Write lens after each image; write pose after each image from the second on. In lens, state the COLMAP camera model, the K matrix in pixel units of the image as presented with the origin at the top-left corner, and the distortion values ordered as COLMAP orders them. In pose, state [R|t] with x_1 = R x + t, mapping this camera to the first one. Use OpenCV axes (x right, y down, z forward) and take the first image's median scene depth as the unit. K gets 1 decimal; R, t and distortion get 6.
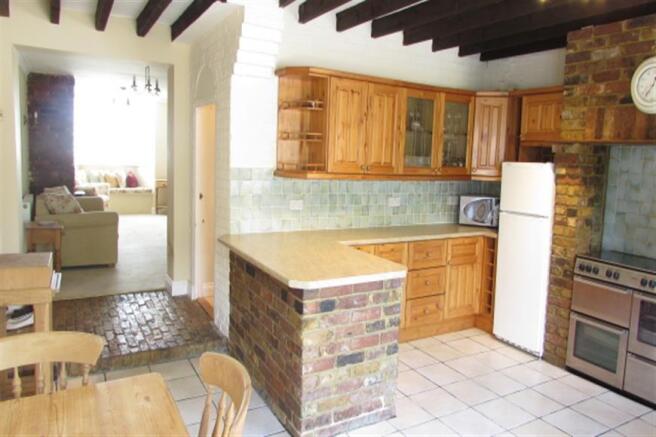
lens RADIAL K [[469.7, 0, 327.9], [0, 469.7, 226.6], [0, 0, 1]] dist [-0.018644, -0.002402]
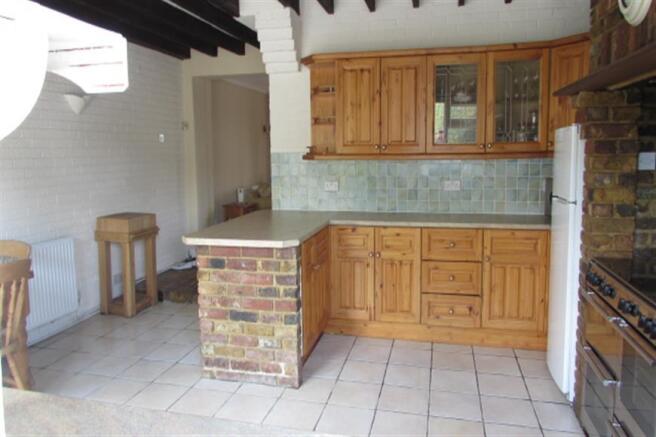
lens RADIAL K [[469.7, 0, 327.9], [0, 469.7, 226.6], [0, 0, 1]] dist [-0.018644, -0.002402]
pose [[0.717717, 0.061108, -0.693649, 0.918655], [-0.065515, 0.997649, 0.020102, 0.033463], [0.693246, 0.031017, 0.720033, 0.320898]]
